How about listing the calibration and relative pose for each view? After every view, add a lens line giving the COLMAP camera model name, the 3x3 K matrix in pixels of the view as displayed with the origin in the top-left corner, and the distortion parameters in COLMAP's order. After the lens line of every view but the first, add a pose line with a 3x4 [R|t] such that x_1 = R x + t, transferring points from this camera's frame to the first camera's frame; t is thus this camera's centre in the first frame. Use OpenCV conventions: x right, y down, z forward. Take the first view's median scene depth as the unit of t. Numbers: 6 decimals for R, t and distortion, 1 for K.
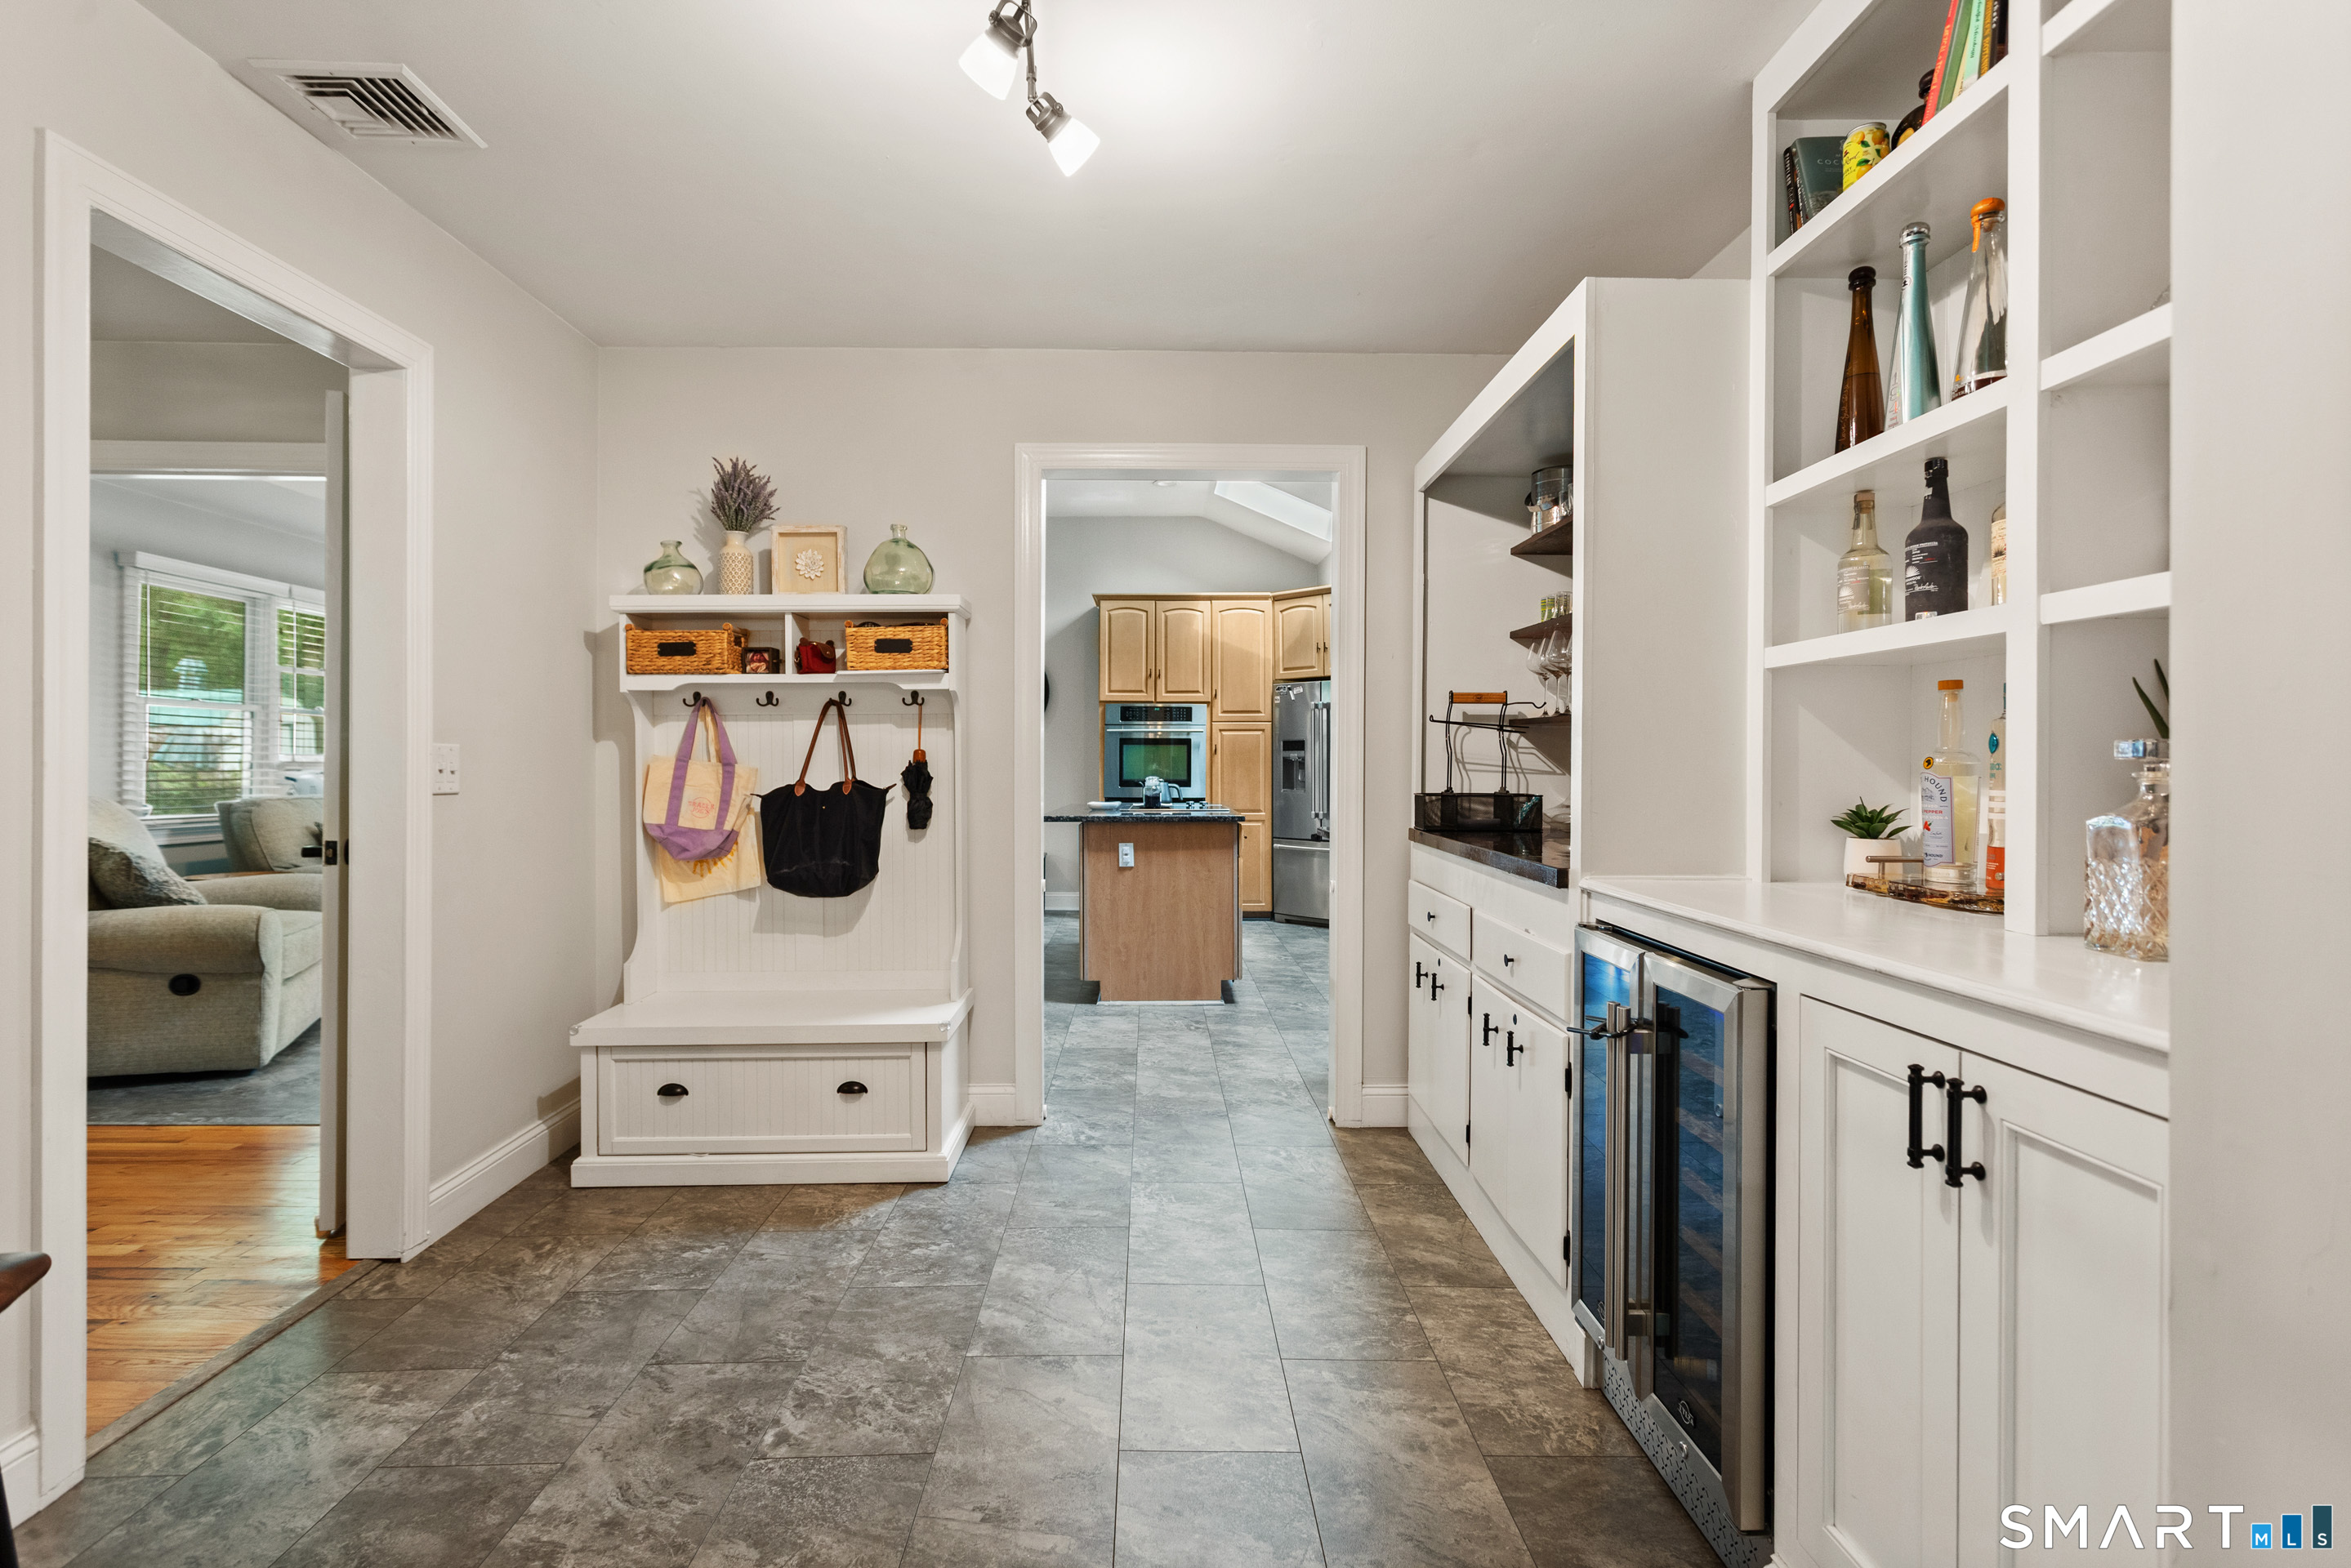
lens RADIAL K [[1115.1, 0, 1170.4], [0, 1115.1, 783.4], [0, 0, 1]] dist [0.001166, 0.000892]
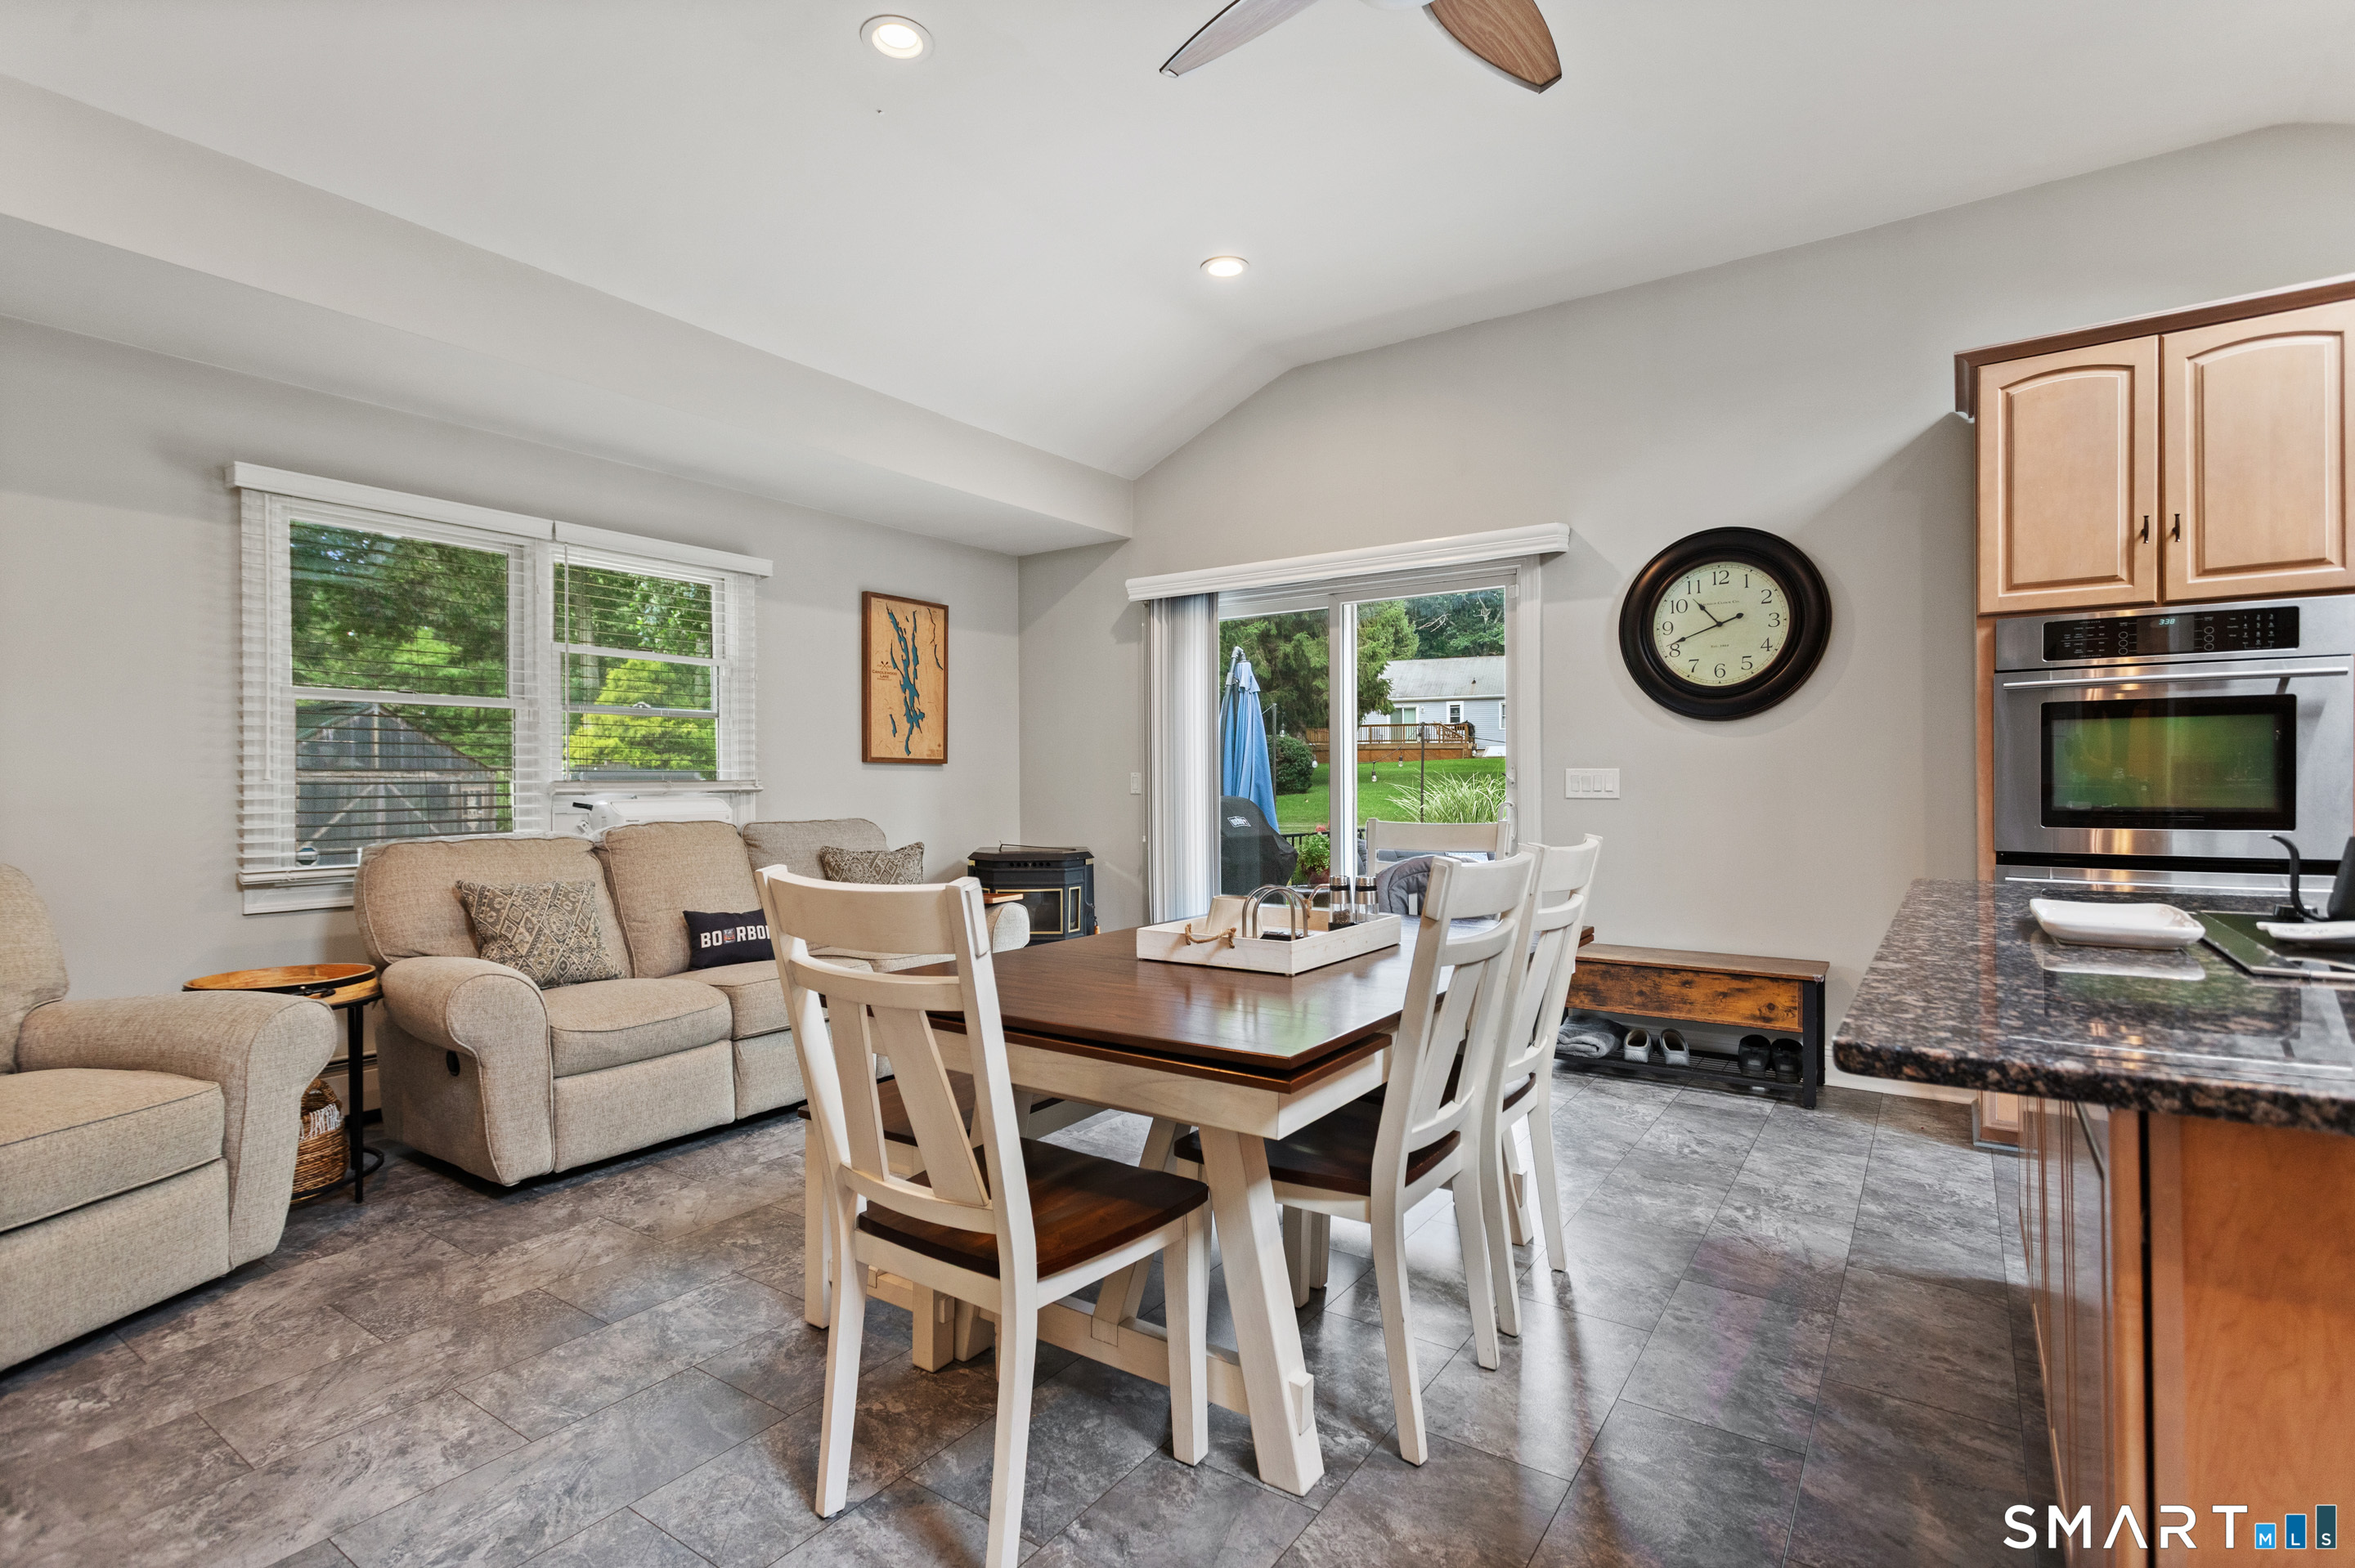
lens RADIAL K [[1117.0, 0, 1172.4], [0, 1117.0, 783.4], [0, 0, 1]] dist [0.001166, 0.000892]
pose [[0.810439, -0.006799, -0.585783, -0.113189], [-0.000013, 0.999932, -0.011624, -0.013692], [0.585823, 0.009429, 0.810384, 0.893480]]
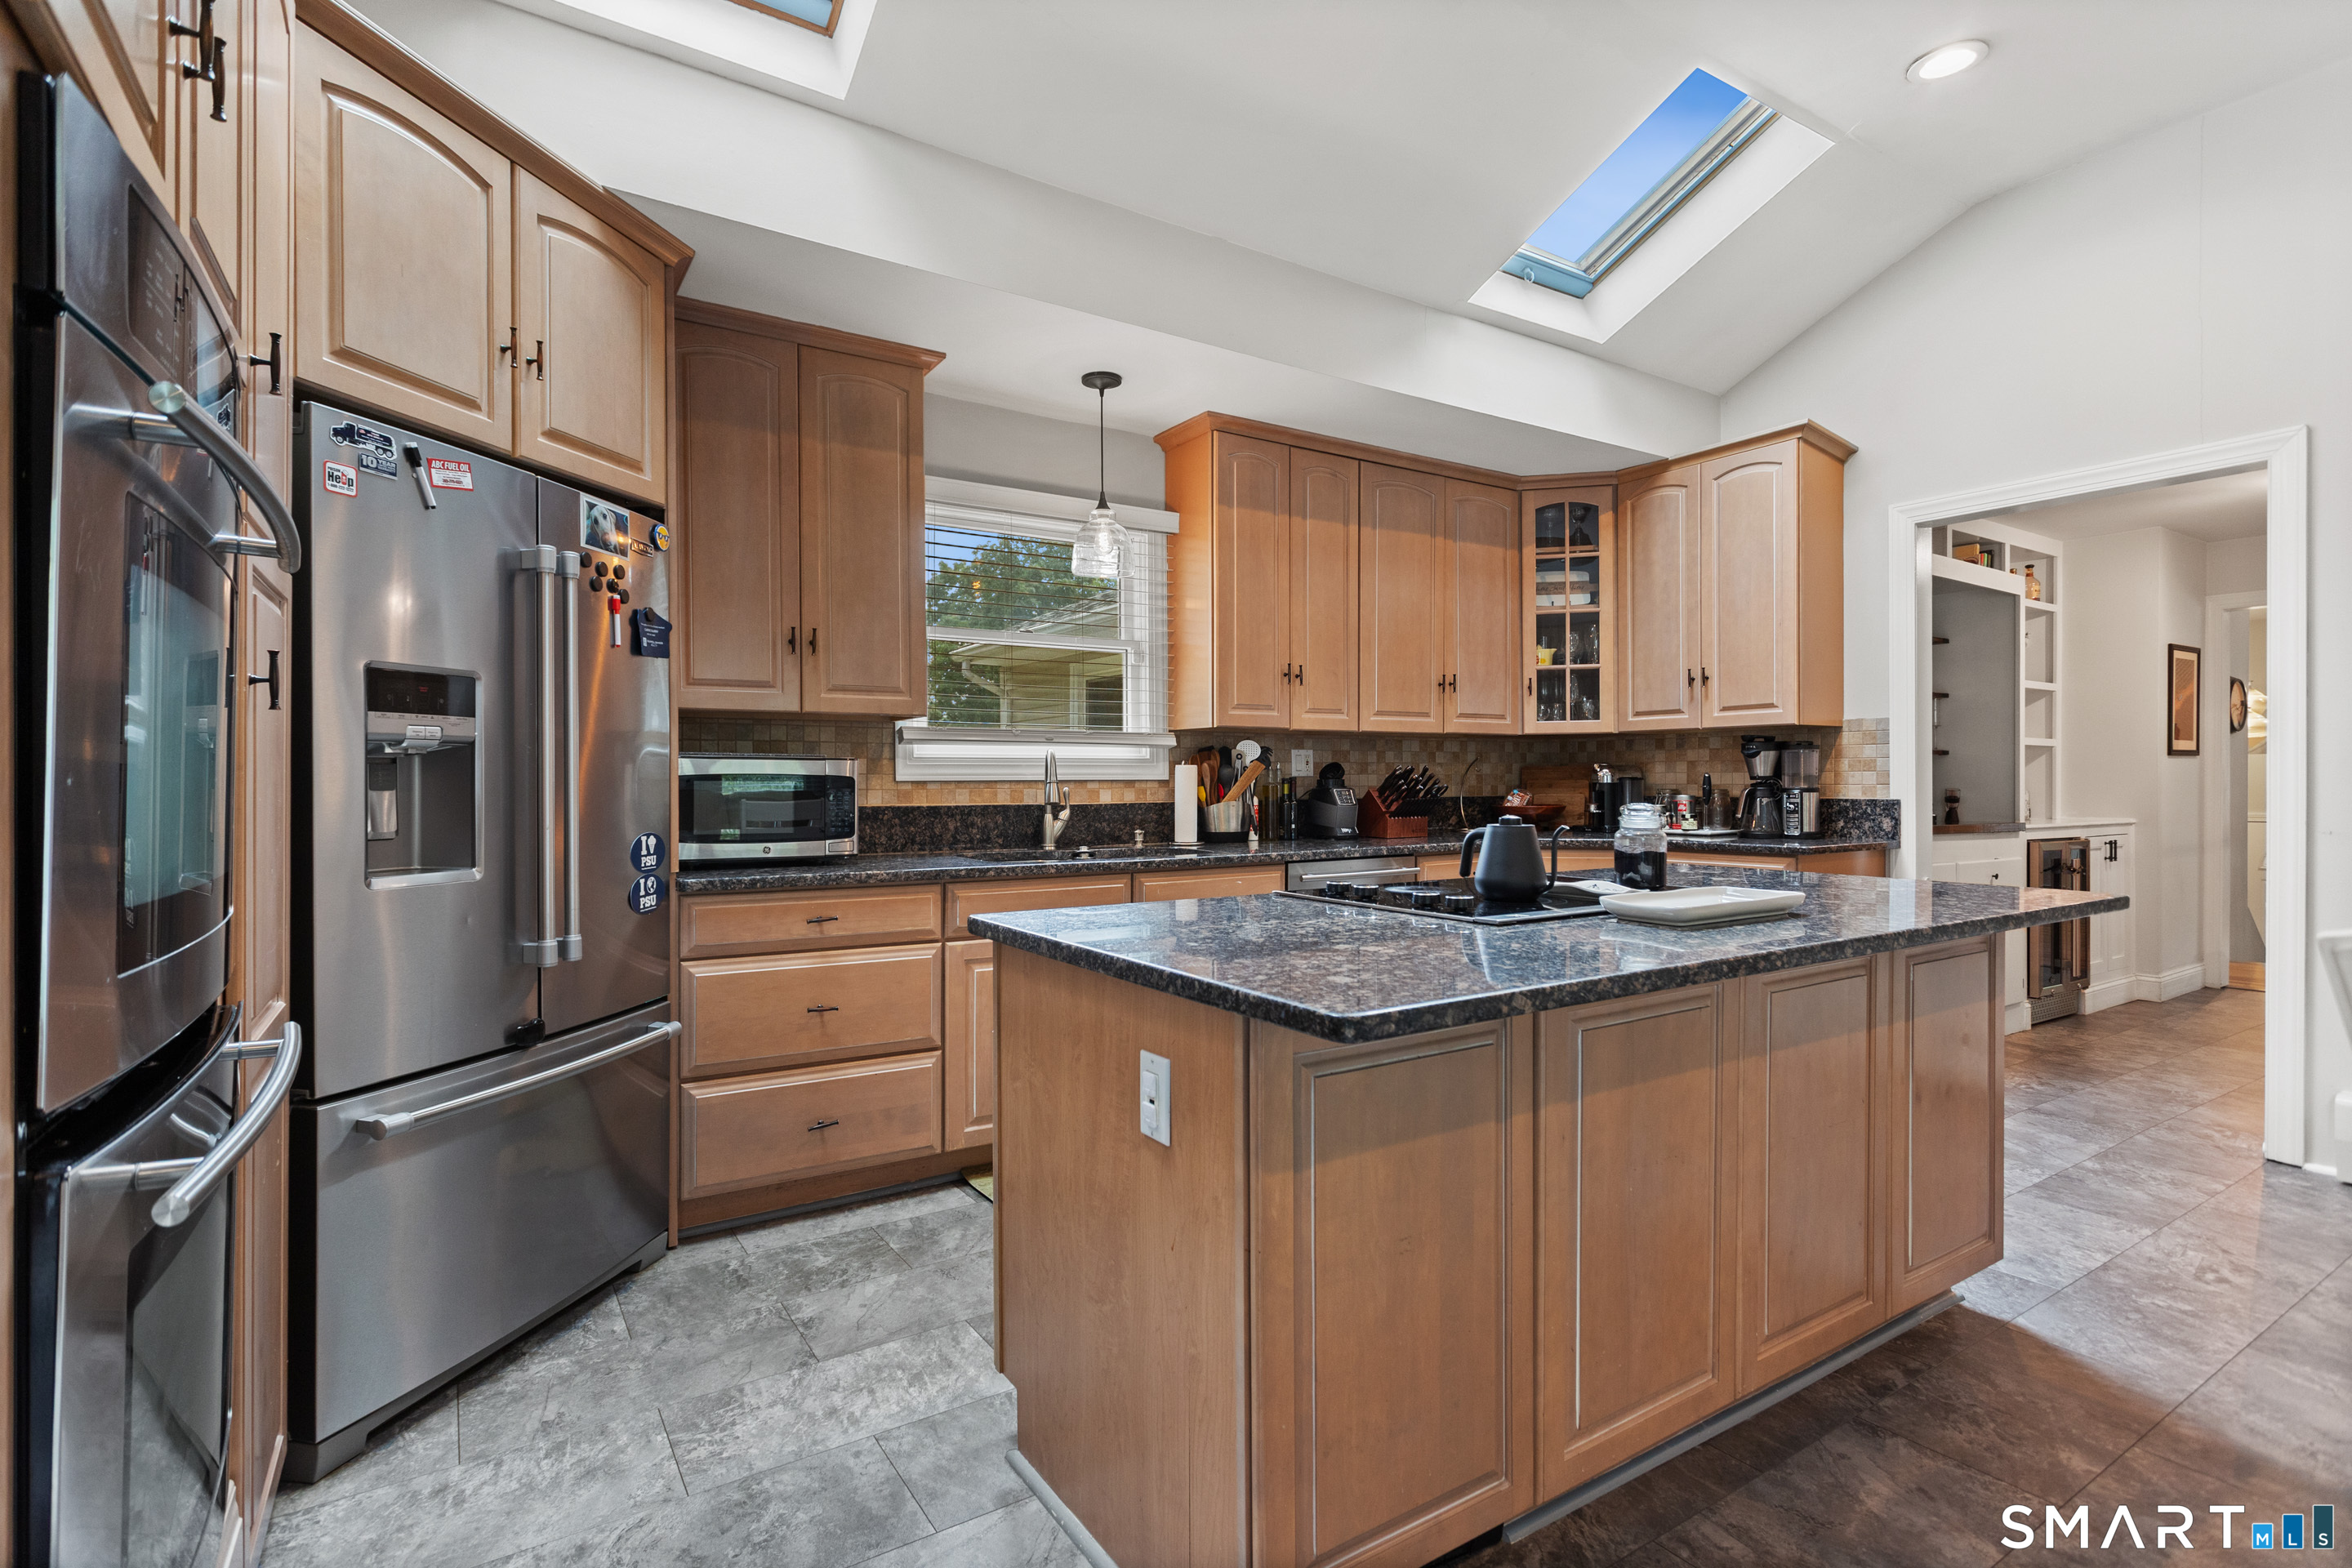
lens RADIAL K [[1135.2, 0, 1176.0], [0, 1135.2, 784.0], [0, 0, 1]] dist [-0.019812, 0.023871]
pose [[-0.532331, -0.002147, 0.846534, -0.330957], [0.013948, 0.999839, 0.011307, -0.024804], [-0.846421, 0.017826, -0.532215, 1.745176]]
